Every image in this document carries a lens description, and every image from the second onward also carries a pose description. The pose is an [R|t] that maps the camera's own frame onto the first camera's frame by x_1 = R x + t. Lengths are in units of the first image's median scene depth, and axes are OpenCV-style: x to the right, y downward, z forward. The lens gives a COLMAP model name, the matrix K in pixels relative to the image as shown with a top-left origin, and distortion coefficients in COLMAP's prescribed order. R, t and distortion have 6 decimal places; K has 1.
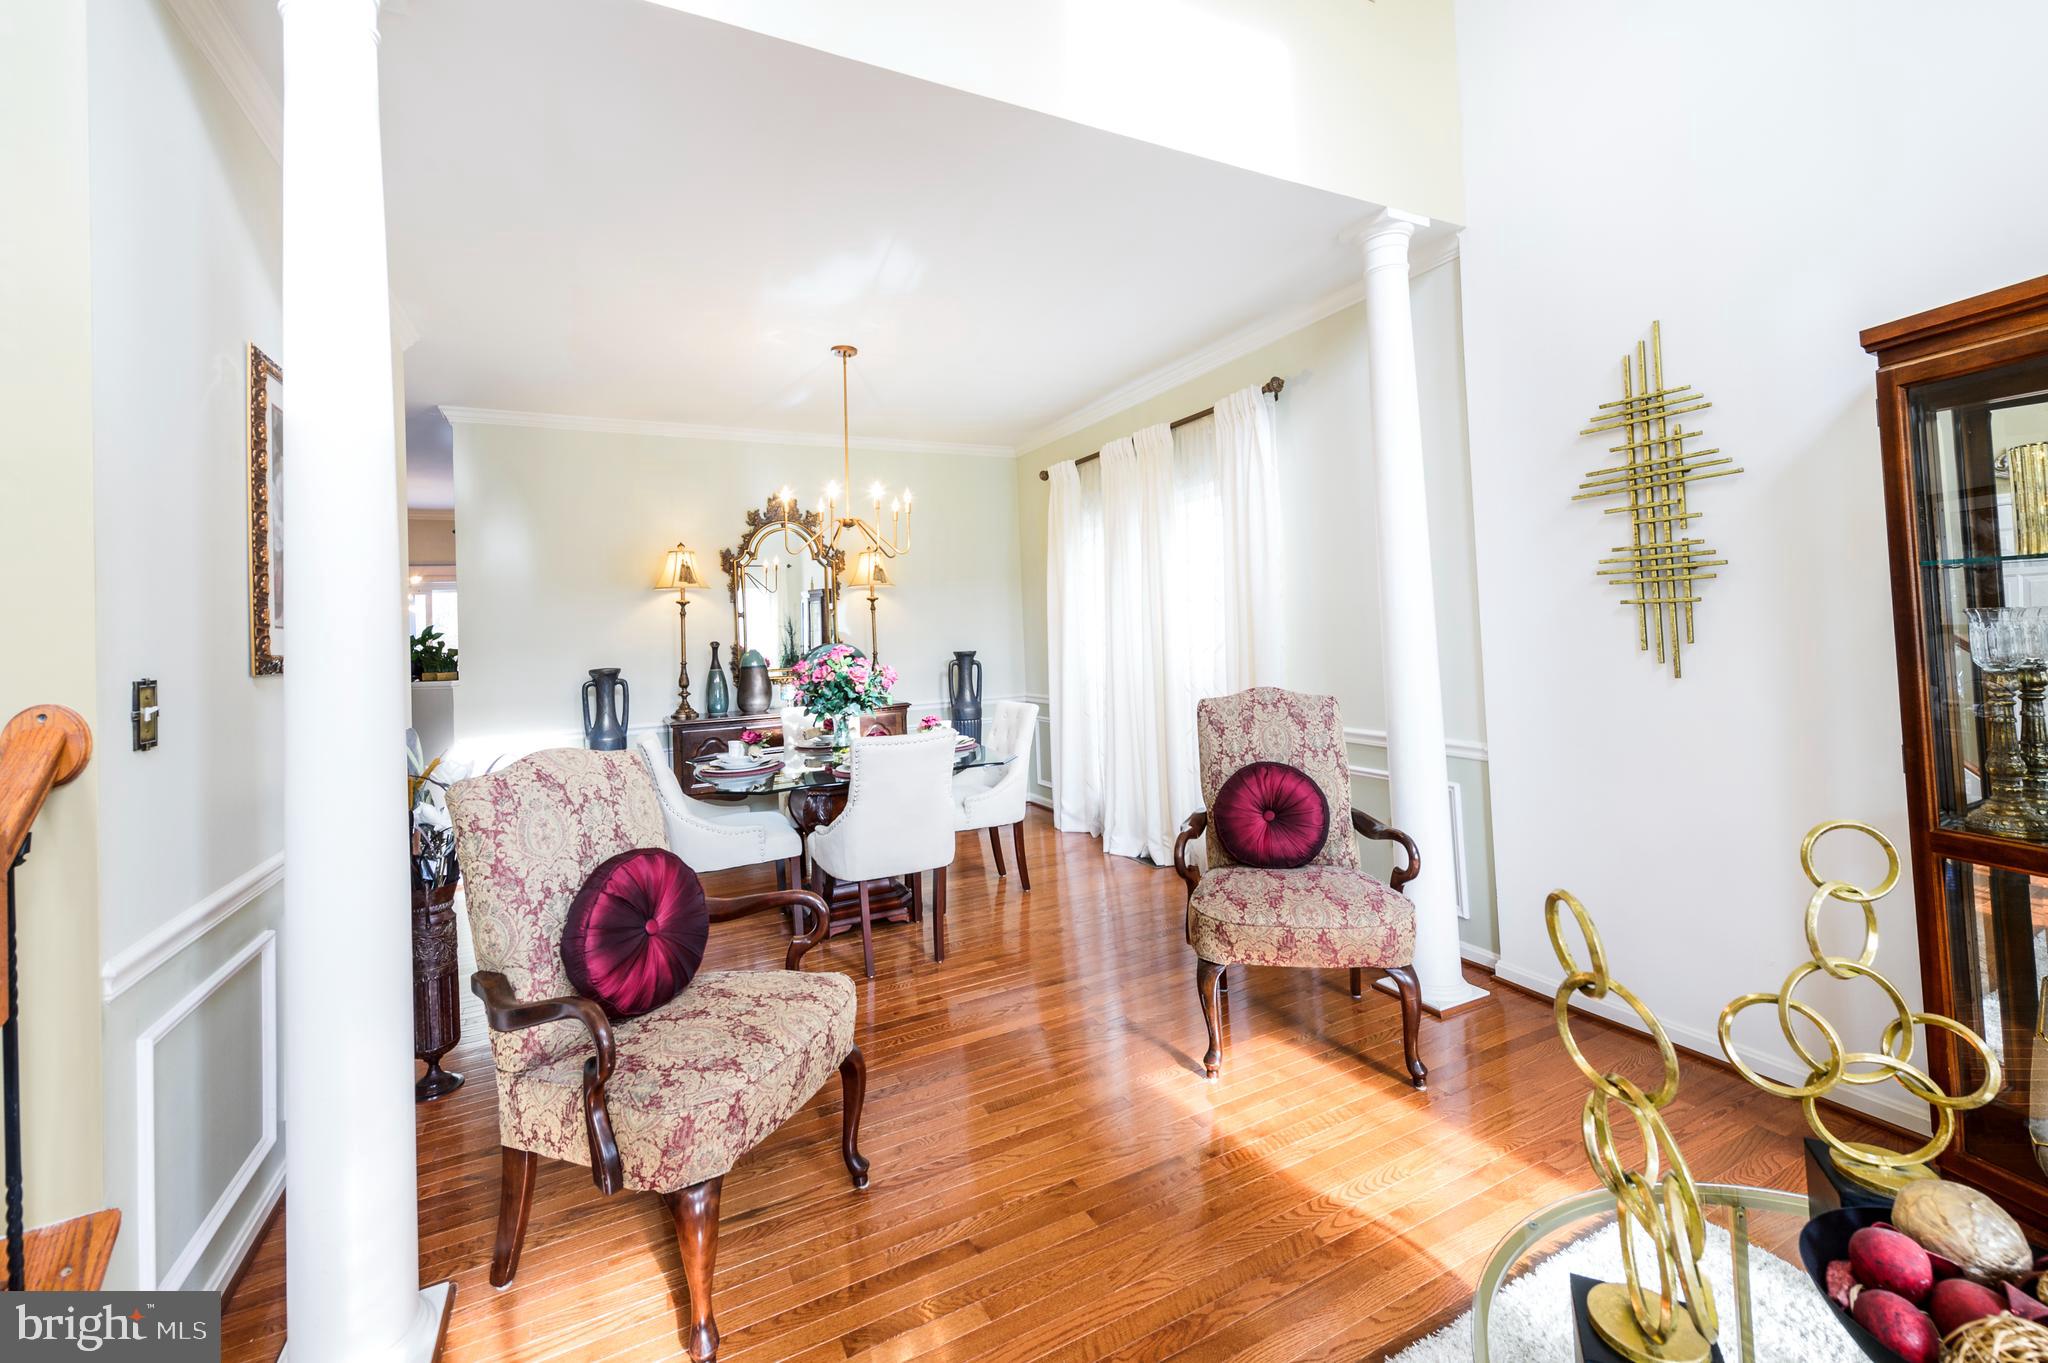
lens RADIAL K [[832.5, 0, 1028.6], [0, 832.5, 610.7], [0, 0, 1]] dist [0.002331, -0.000218]
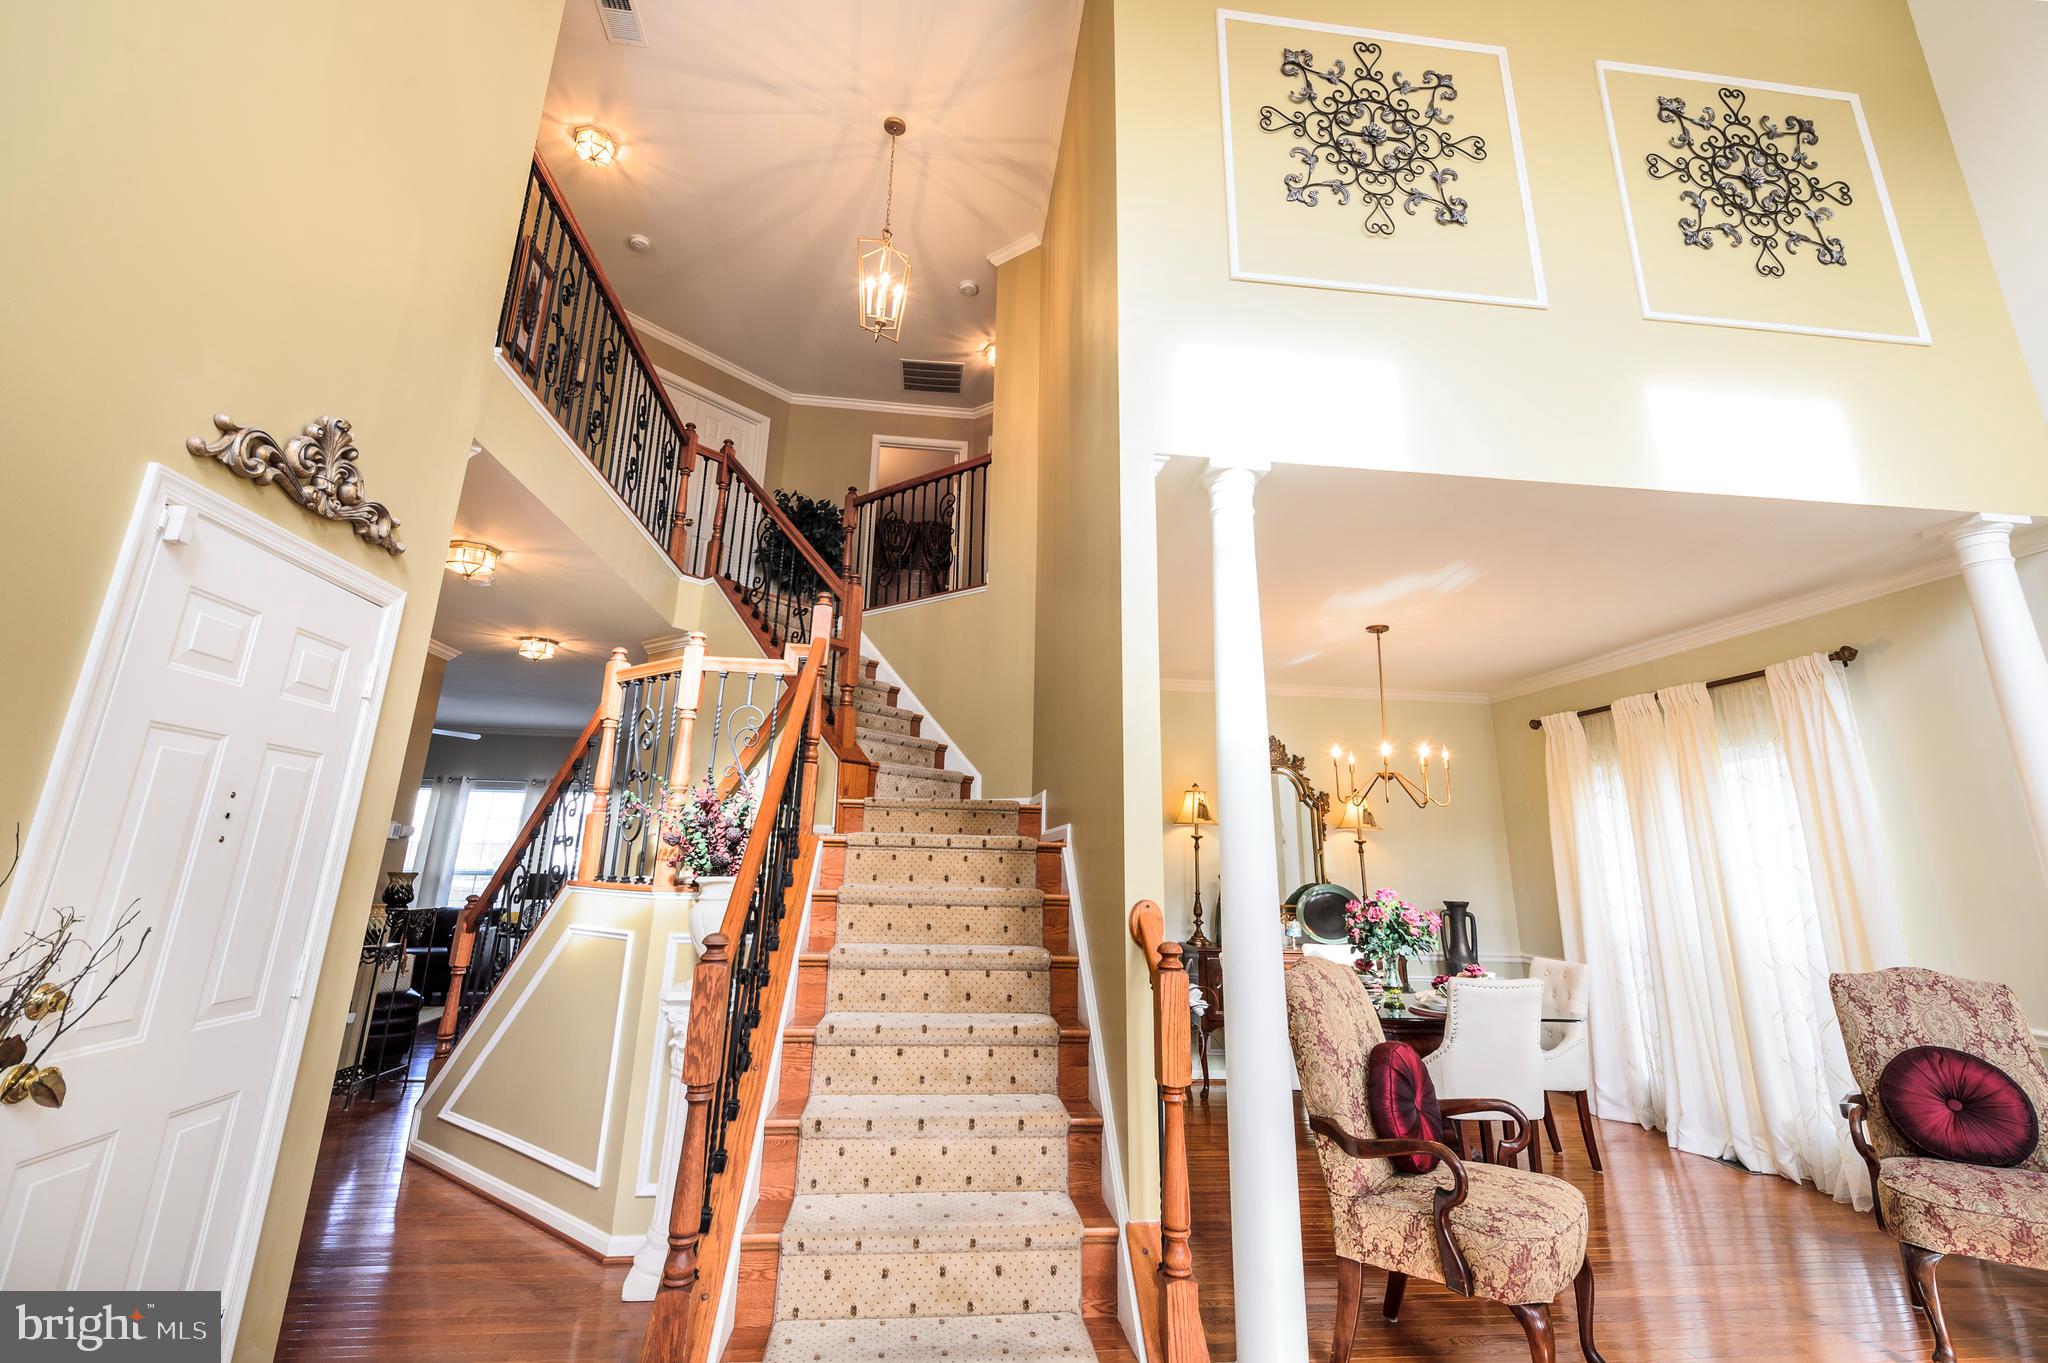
lens RADIAL K [[906.6, 0, 1028.2], [0, 906.6, 598.6], [0, 0, 1]] dist [0.003160, -0.001686]
pose [[0.933662, -0.039160, -0.356007, -0.322034], [-0.053765, 0.967416, -0.247416, -0.010392], [0.354096, 0.250144, 0.901135, -0.499673]]
